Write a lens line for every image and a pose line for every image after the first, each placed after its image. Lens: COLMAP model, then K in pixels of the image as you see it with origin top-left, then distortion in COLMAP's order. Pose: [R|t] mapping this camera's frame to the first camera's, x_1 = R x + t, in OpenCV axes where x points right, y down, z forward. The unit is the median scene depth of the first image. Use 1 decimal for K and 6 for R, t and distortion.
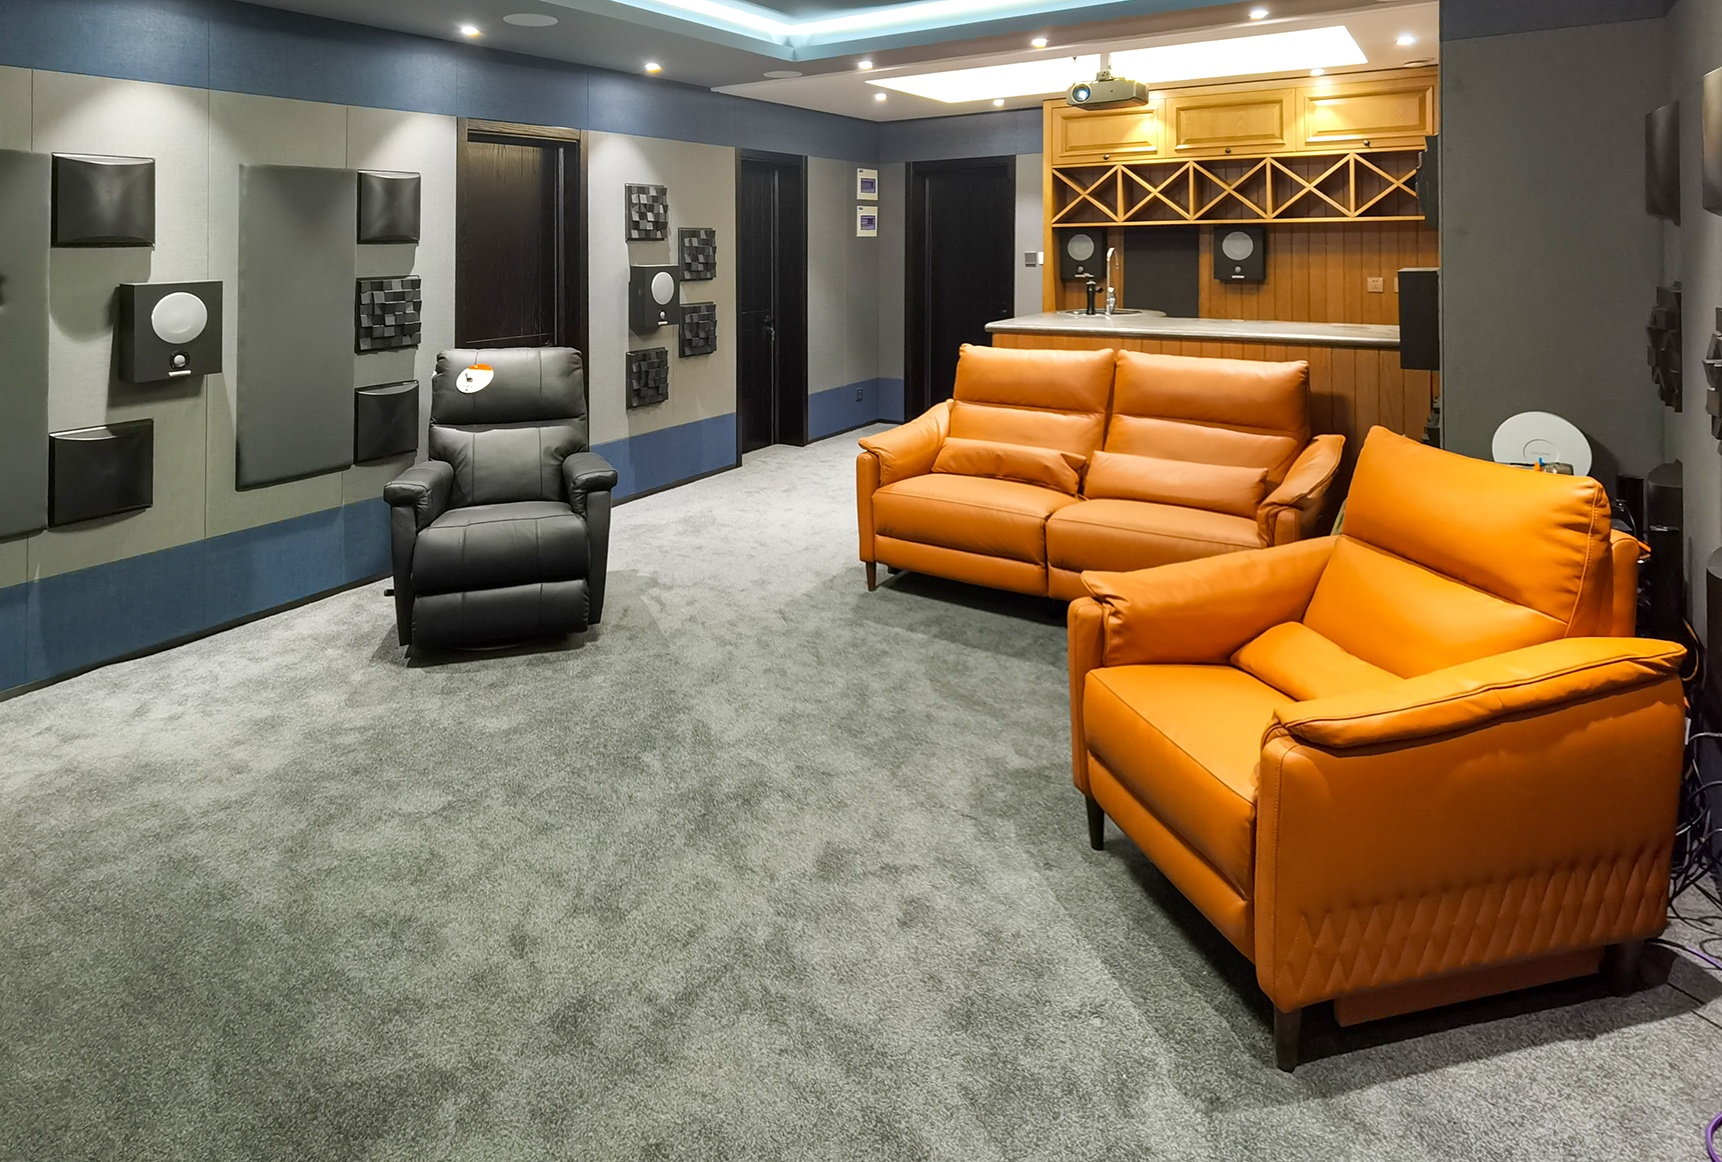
lens RADIAL K [[944.5, 0, 832.7], [0, 944.5, 503.3], [0, 0, 1]] dist [0.035849, -0.081658]
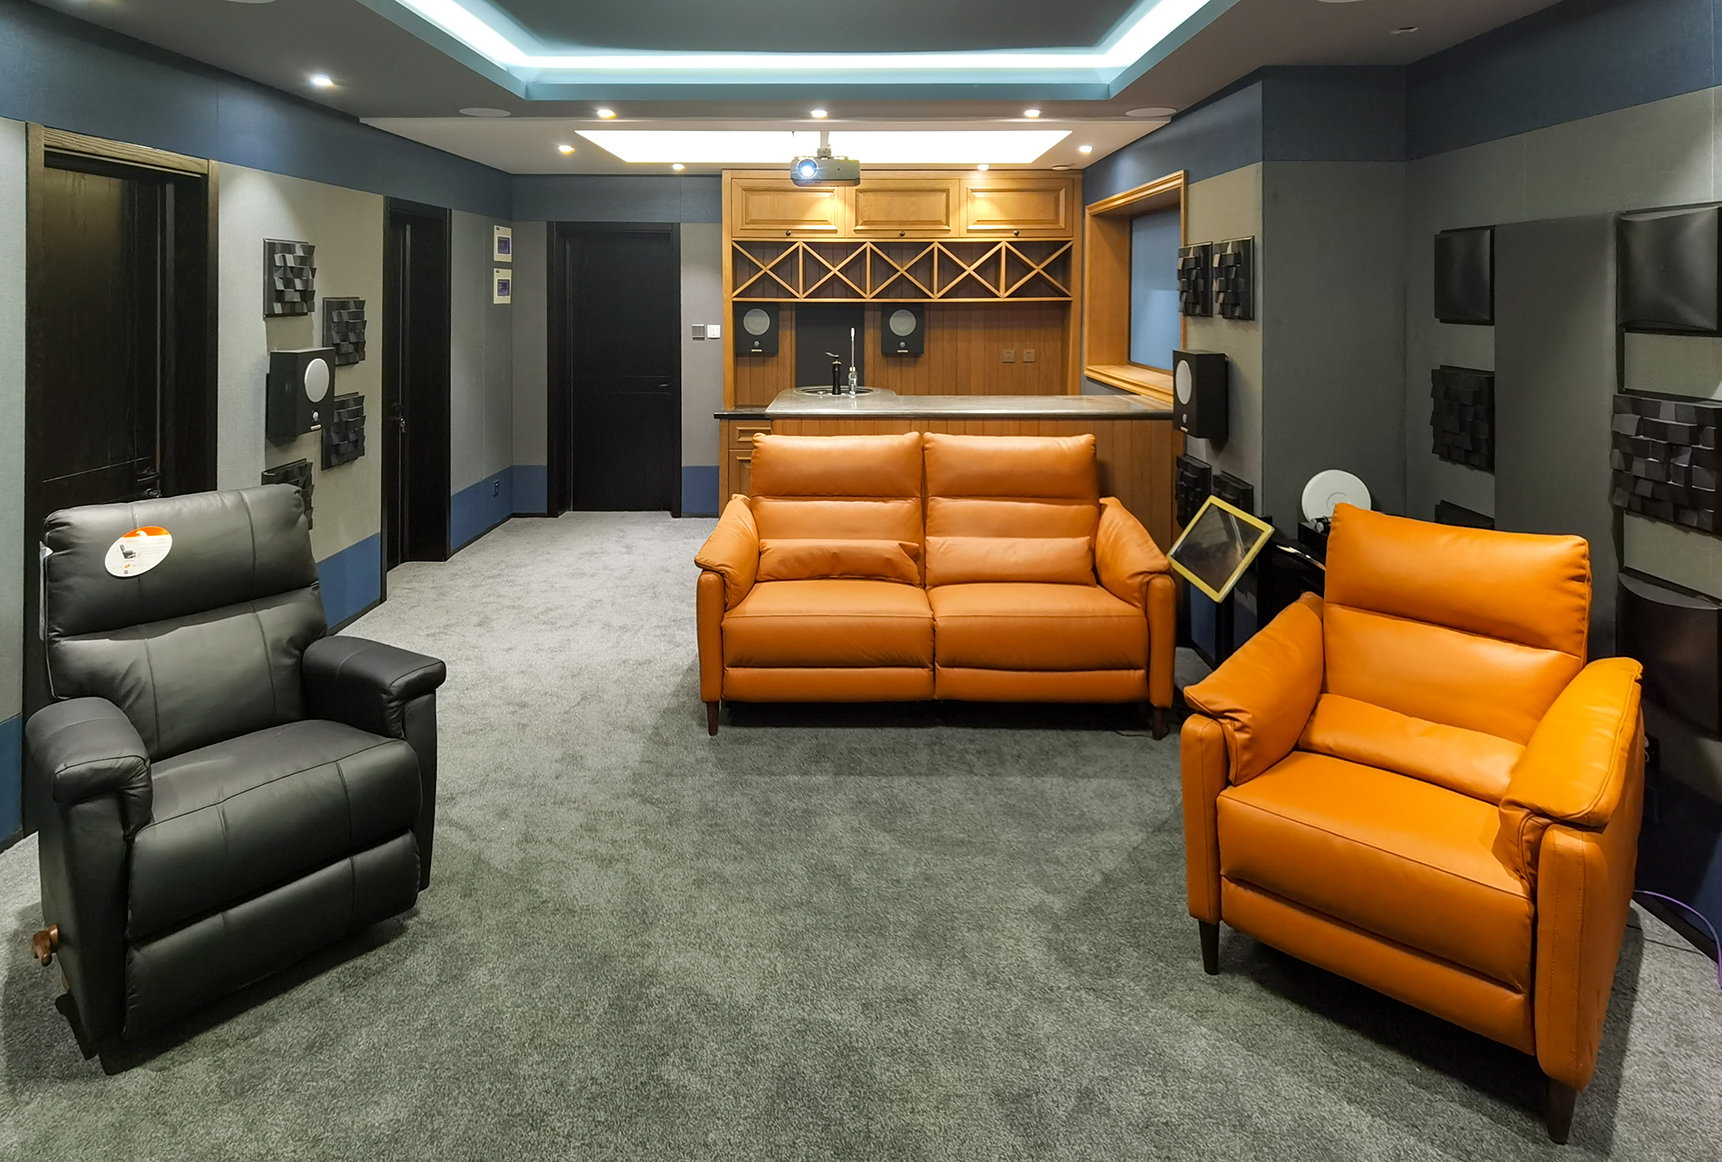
lens RADIAL K [[920.2, 0, 873.1], [0, 920.2, 525.4], [0, 0, 1]] dist [-0.000104, -0.000459]
pose [[0.833040, -0.118456, 0.540382, -0.231615], [0.135308, 0.990766, 0.008597, -0.068538], [-0.536411, 0.065956, 0.841376, 0.190786]]
